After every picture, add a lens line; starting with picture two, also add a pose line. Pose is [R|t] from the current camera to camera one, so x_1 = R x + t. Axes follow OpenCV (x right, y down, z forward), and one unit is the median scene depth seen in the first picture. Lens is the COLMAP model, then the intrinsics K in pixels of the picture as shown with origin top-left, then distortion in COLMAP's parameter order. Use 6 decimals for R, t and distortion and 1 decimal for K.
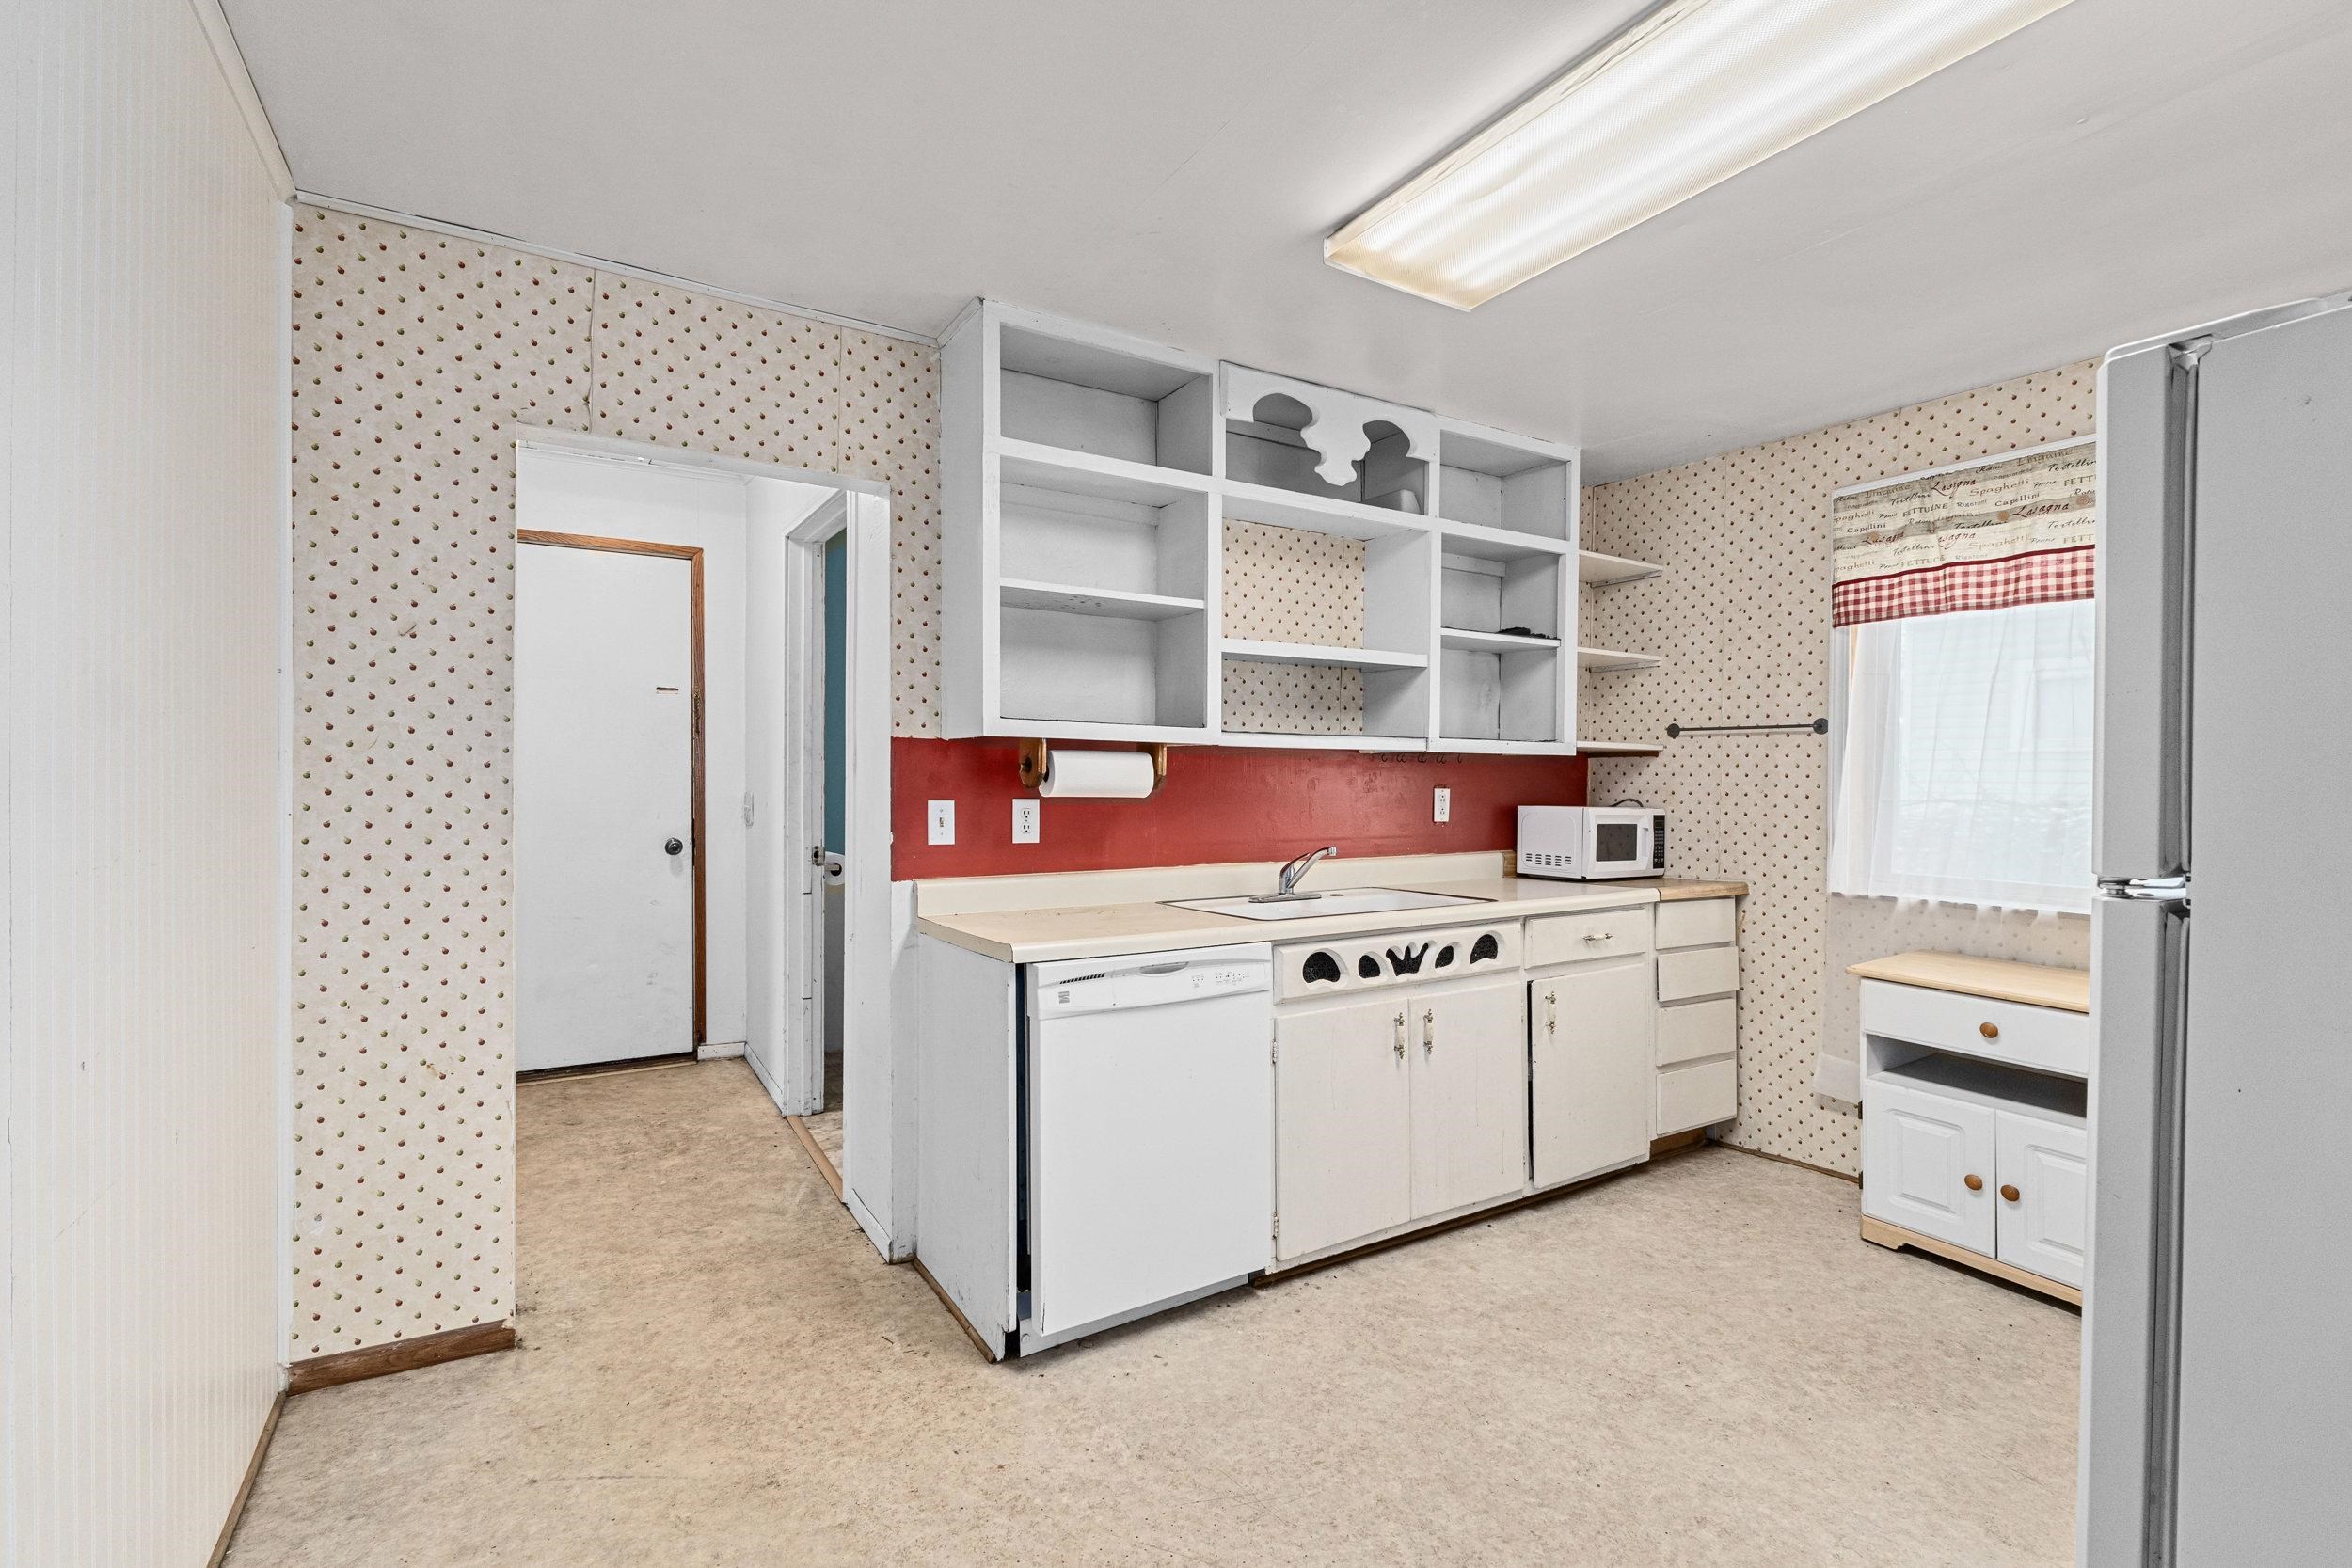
lens RADIAL K [[1030.8, 0, 1188.8], [0, 1030.8, 796.7], [0, 0, 1]] dist [-0.008274, -0.000282]
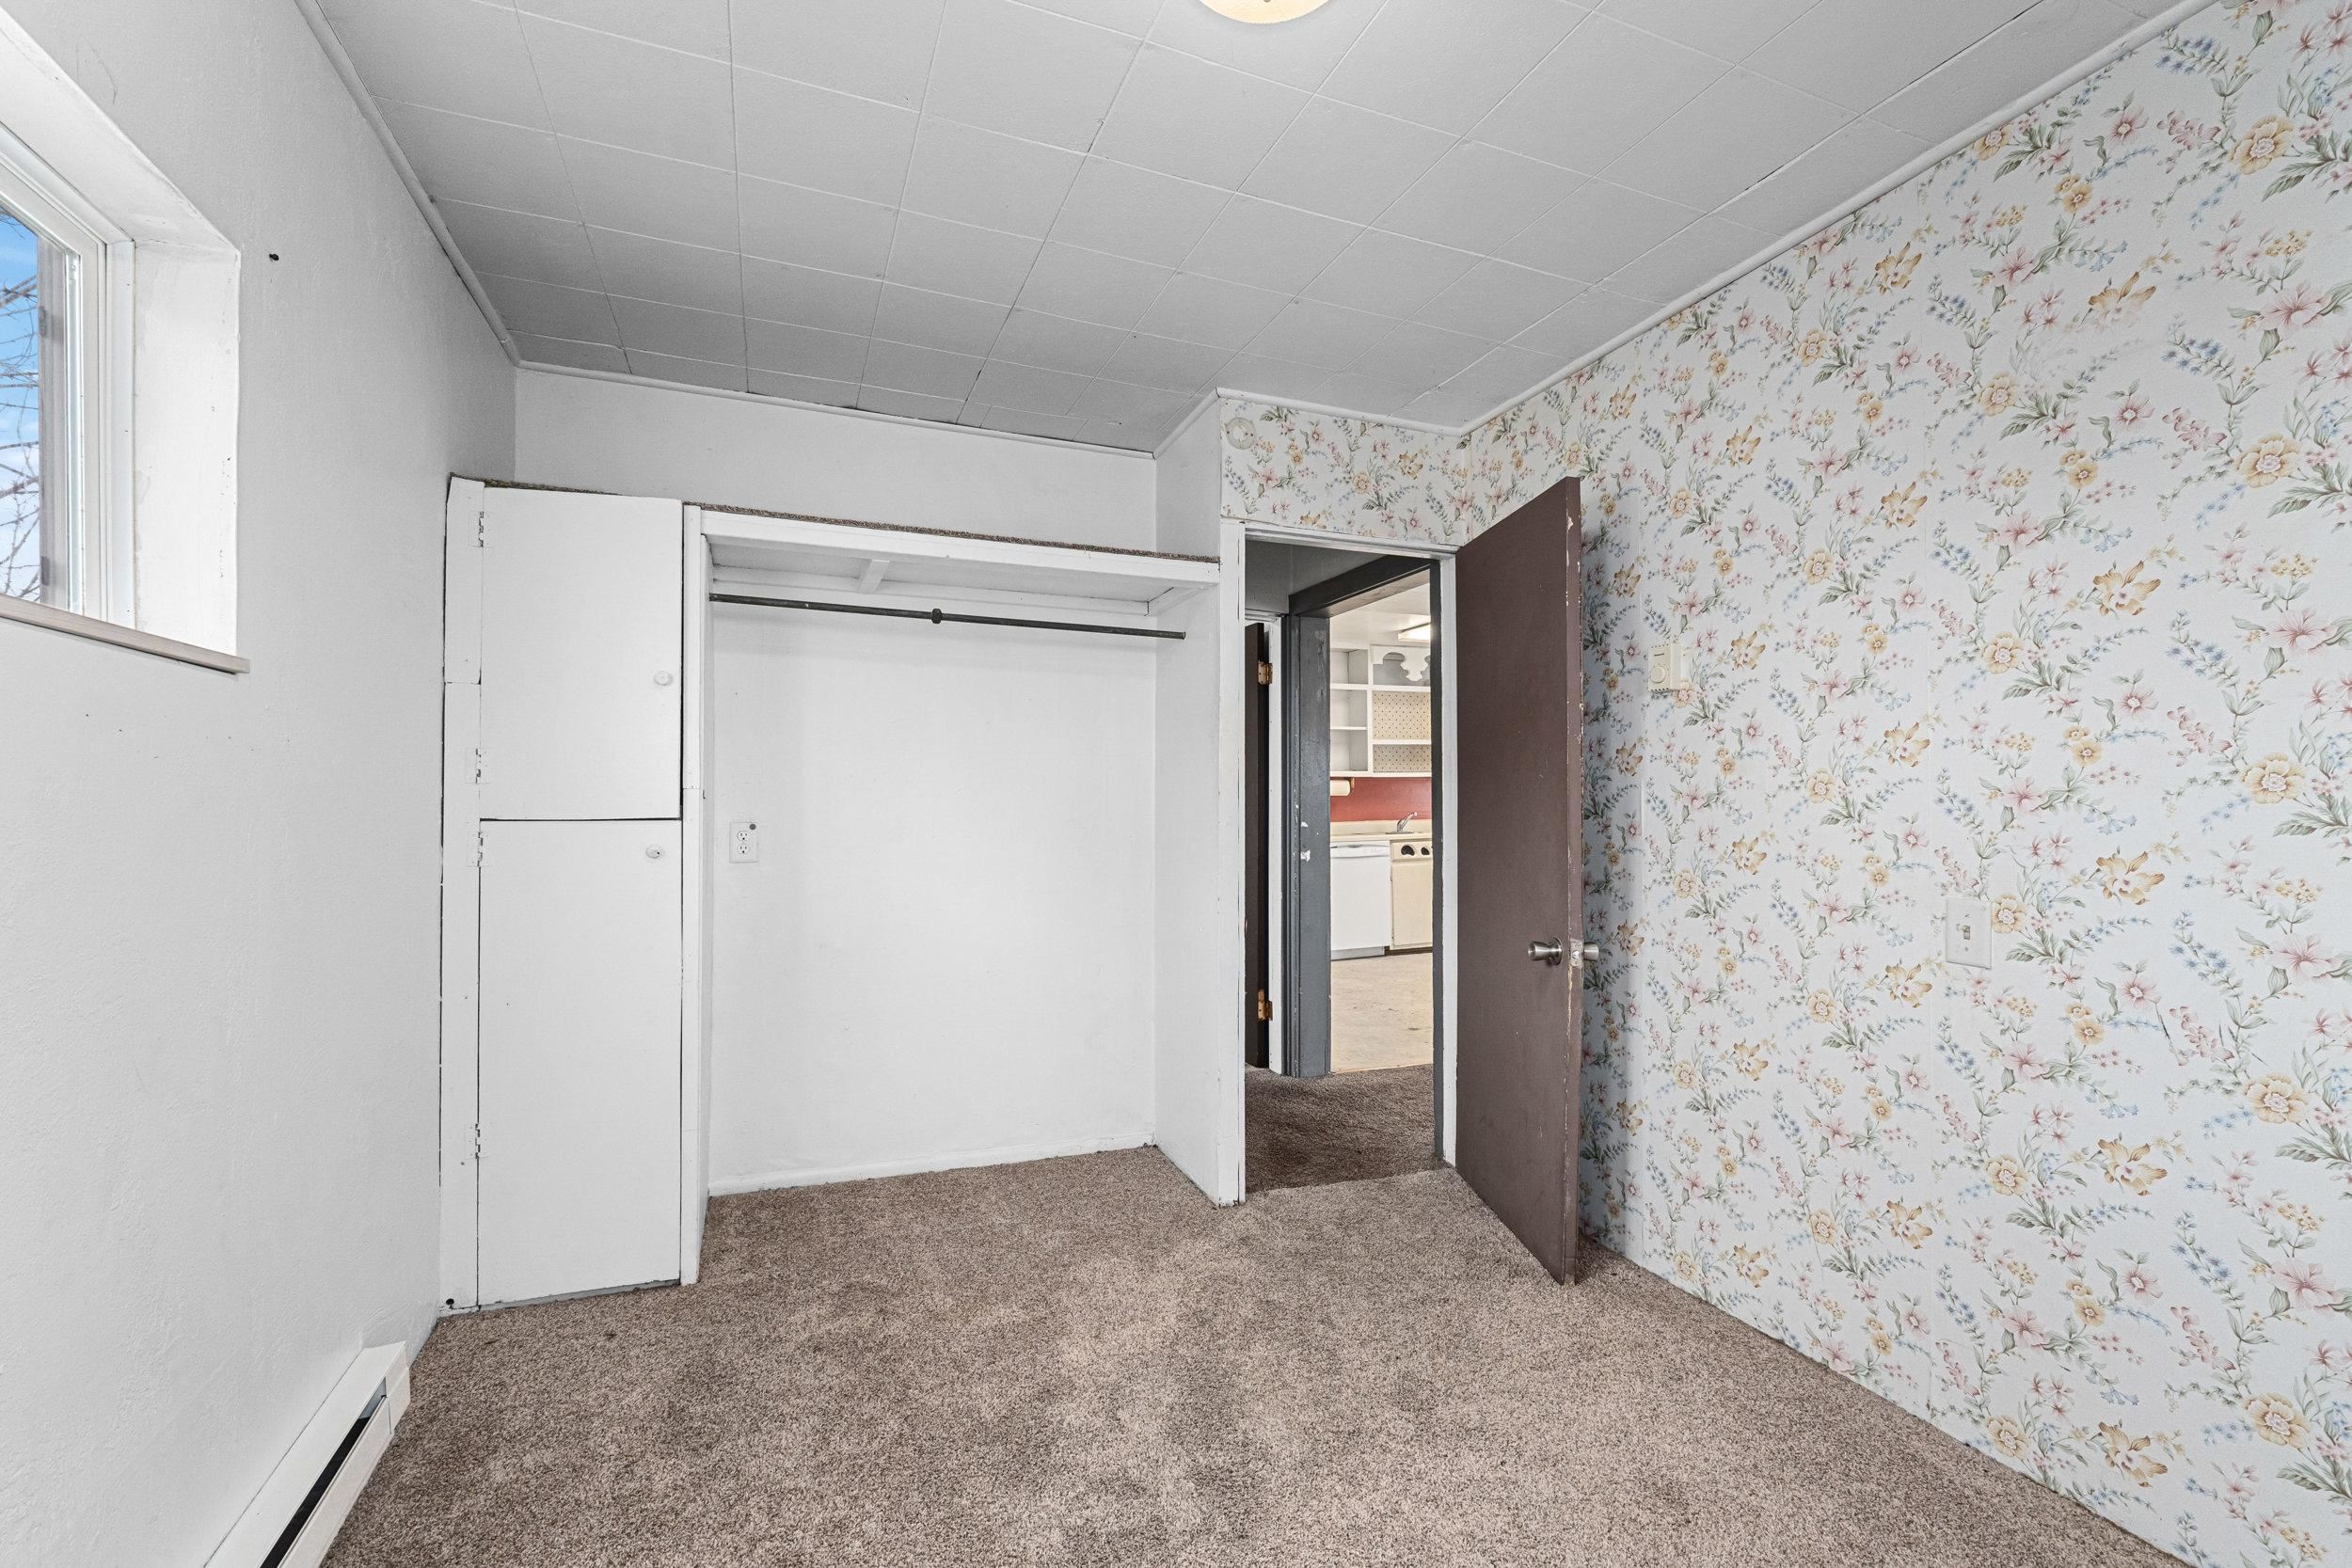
lens RADIAL K [[1009.8, 0, 1183.8], [0, 1009.8, 788.6], [0, 0, 1]] dist [-0.004284, -0.000409]
pose [[0.985449, -0.015290, -0.169280, -0.012297], [0.011137, 0.999614, -0.025458, 0.046517], [0.169604, 0.023203, 0.985239, -1.784848]]
